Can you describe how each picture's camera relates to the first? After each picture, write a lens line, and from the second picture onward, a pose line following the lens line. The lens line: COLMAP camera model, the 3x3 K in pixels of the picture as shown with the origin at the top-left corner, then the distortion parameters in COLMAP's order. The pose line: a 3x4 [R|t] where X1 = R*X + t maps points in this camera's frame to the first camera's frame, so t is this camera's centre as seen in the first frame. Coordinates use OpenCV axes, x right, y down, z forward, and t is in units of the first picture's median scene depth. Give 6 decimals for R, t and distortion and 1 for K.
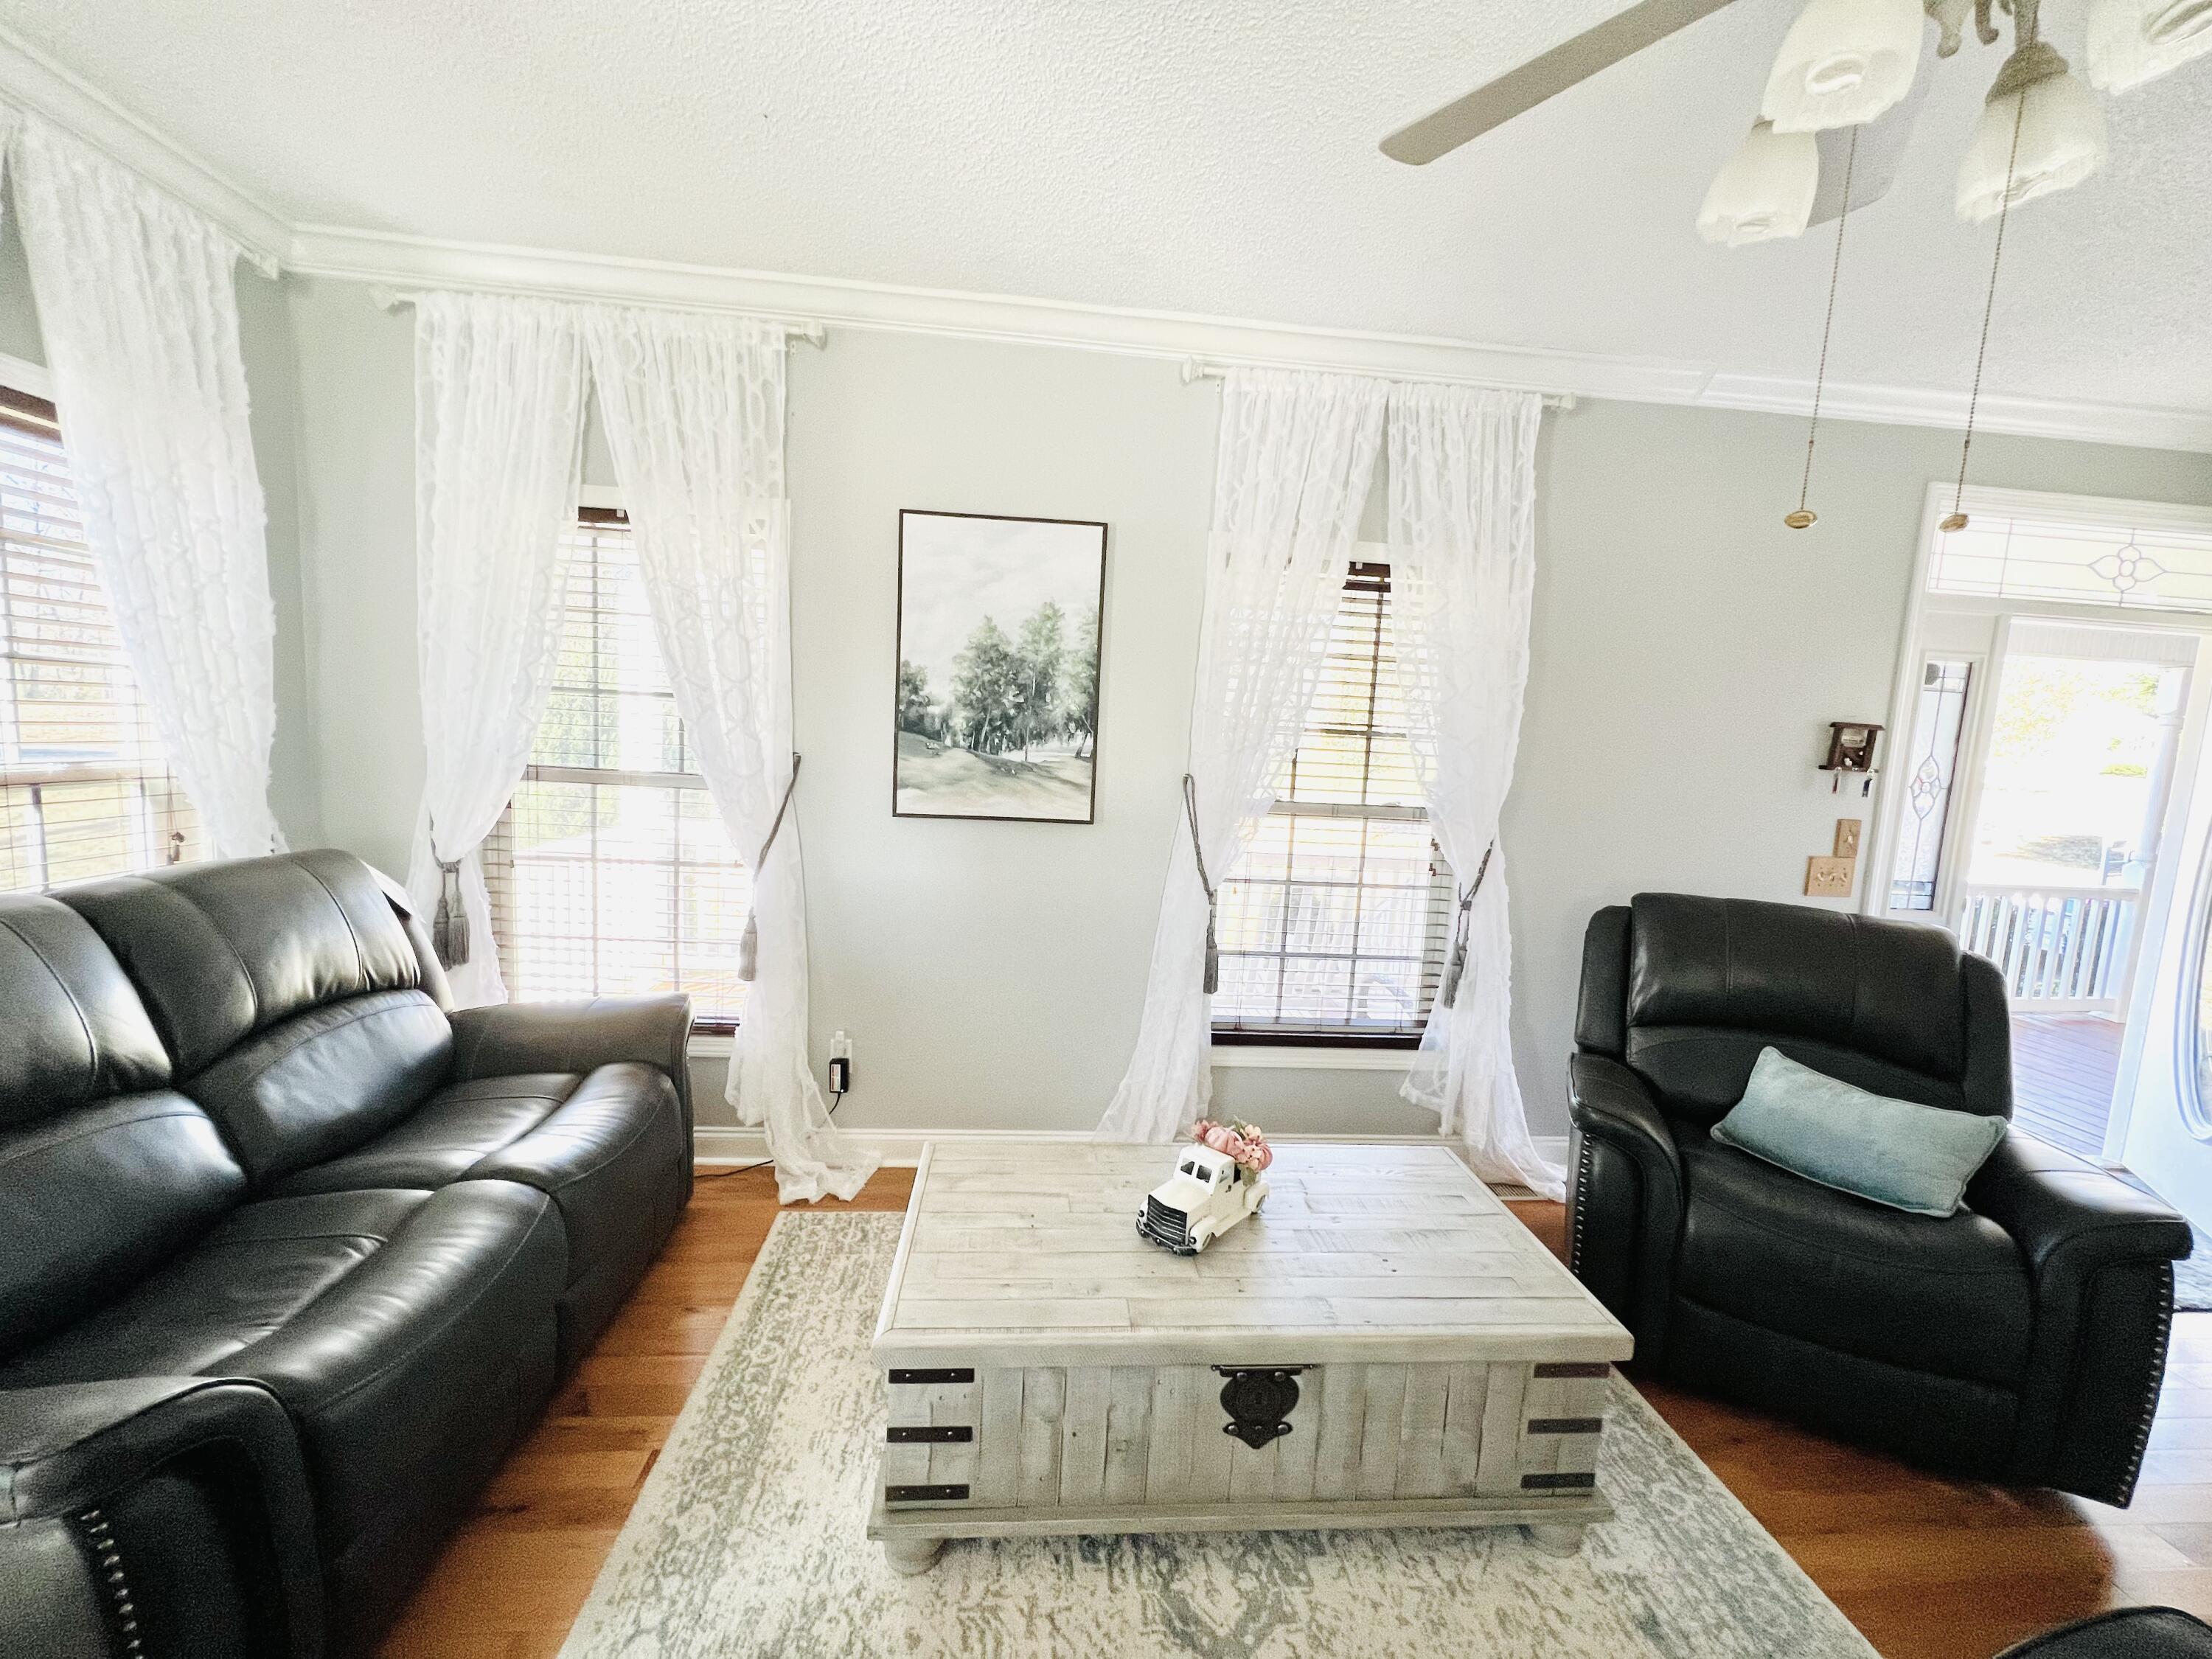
lens RADIAL K [[885.6, 0, 1108.9], [0, 885.6, 831.7], [0, 0, 1]] dist [-0.001476, 0.000684]
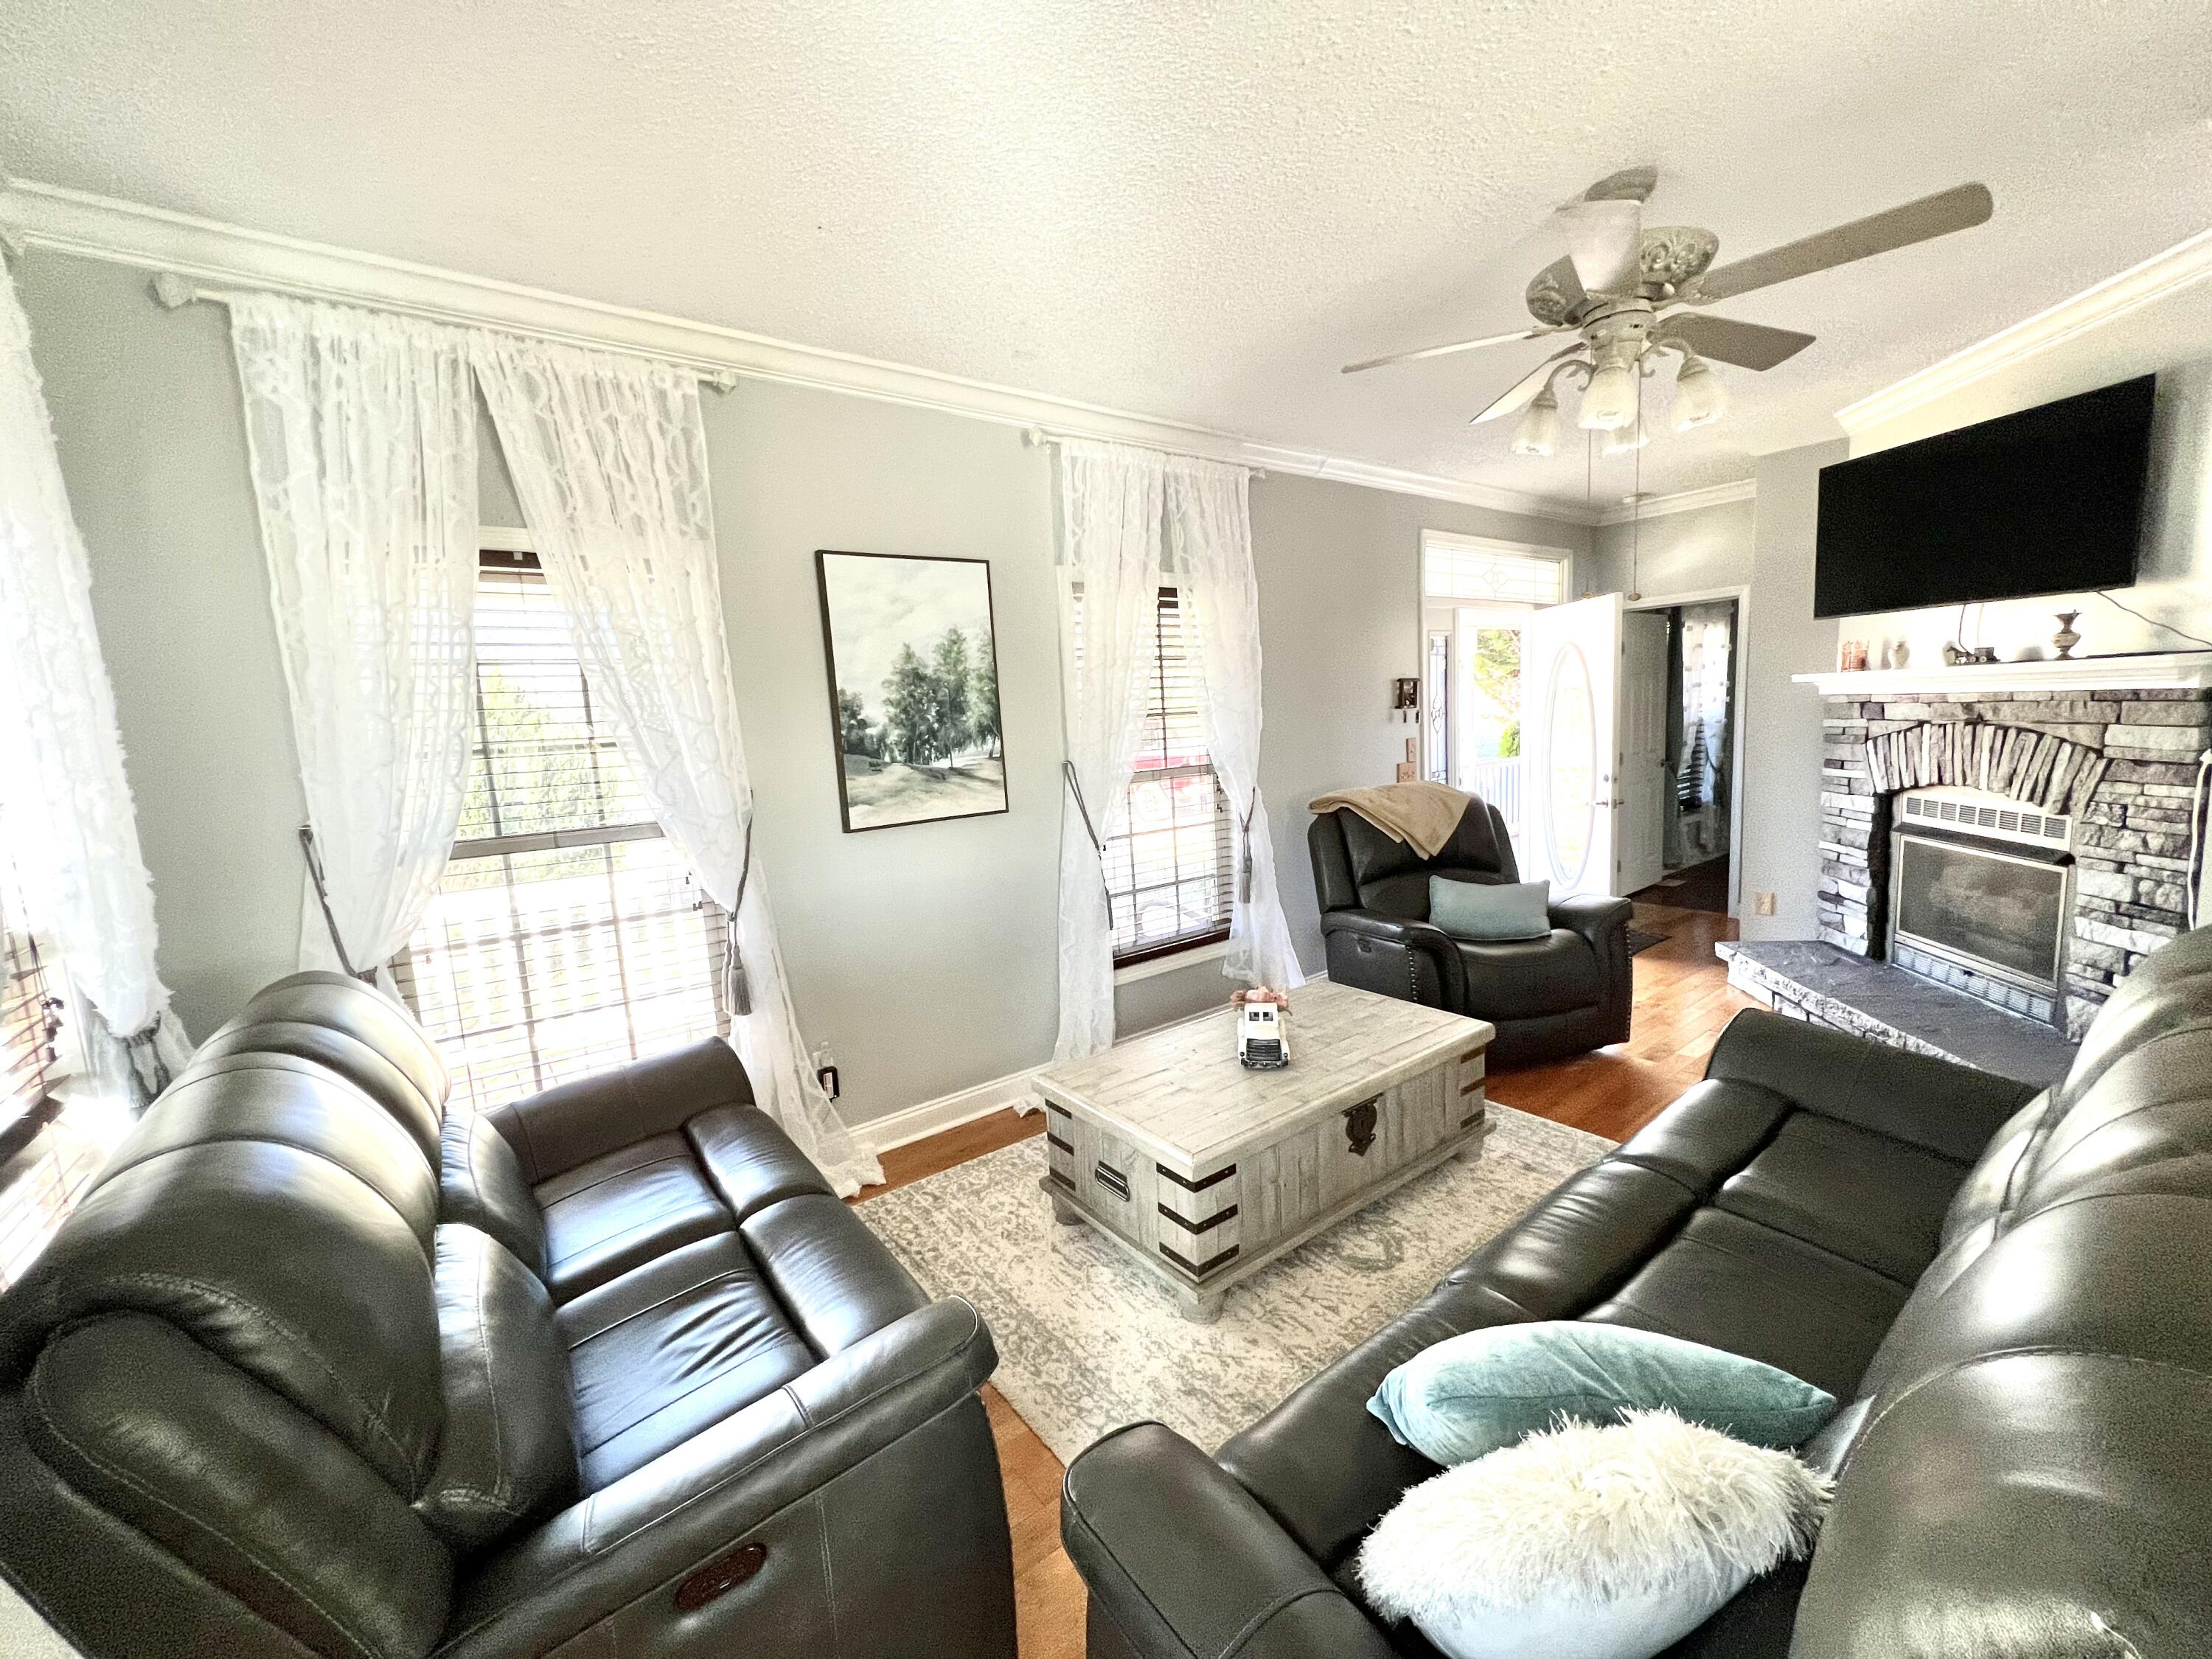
lens RADIAL K [[885.6, 0, 1108.9], [0, 885.6, 831.7], [0, 0, 1]] dist [-0.001476, 0.000684]
pose [[0.840468, -0.166662, 0.515595, -0.545301], [0.158101, 0.985546, 0.060850, -0.035106], [-0.518284, 0.030373, 0.854669, -0.094121]]
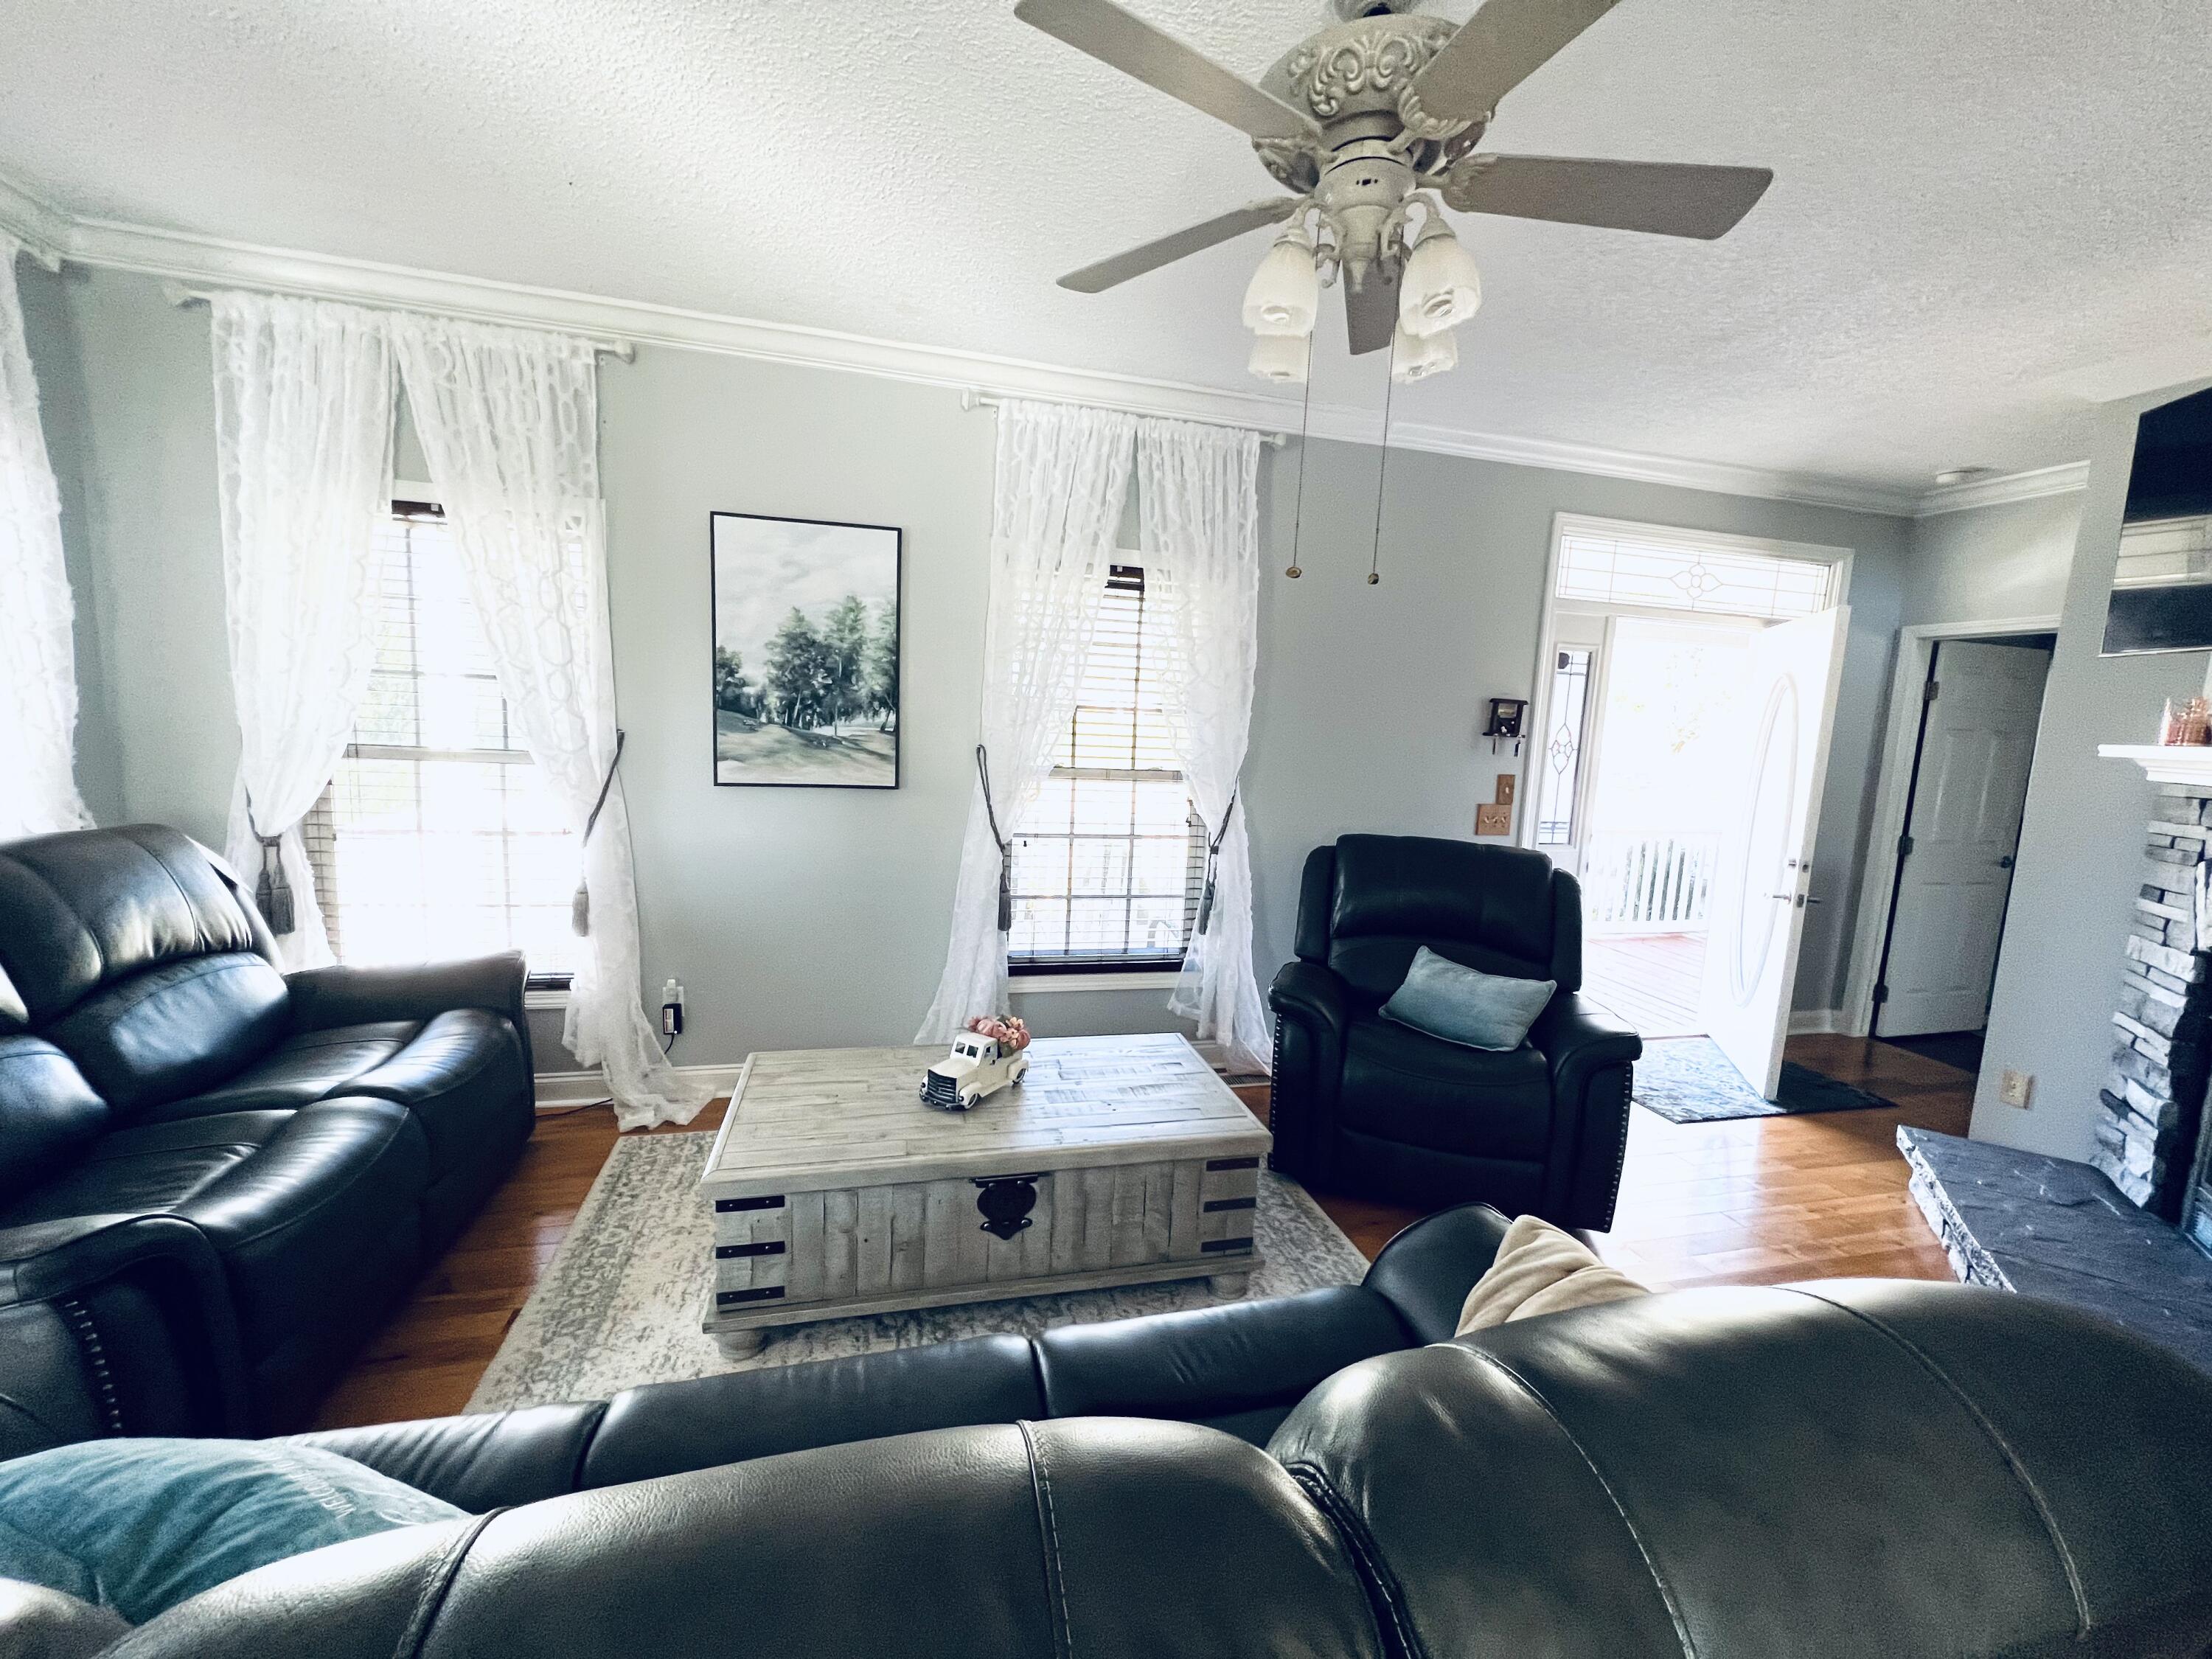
lens RADIAL K [[885.6, 0, 1108.9], [0, 885.6, 831.7], [0, 0, 1]] dist [-0.001476, 0.000684]
pose [[0.986368, -0.027962, 0.162162, 0.067601], [0.023844, 0.999343, 0.027288, 0.022954], [-0.162819, -0.023049, 0.986387, -0.195837]]
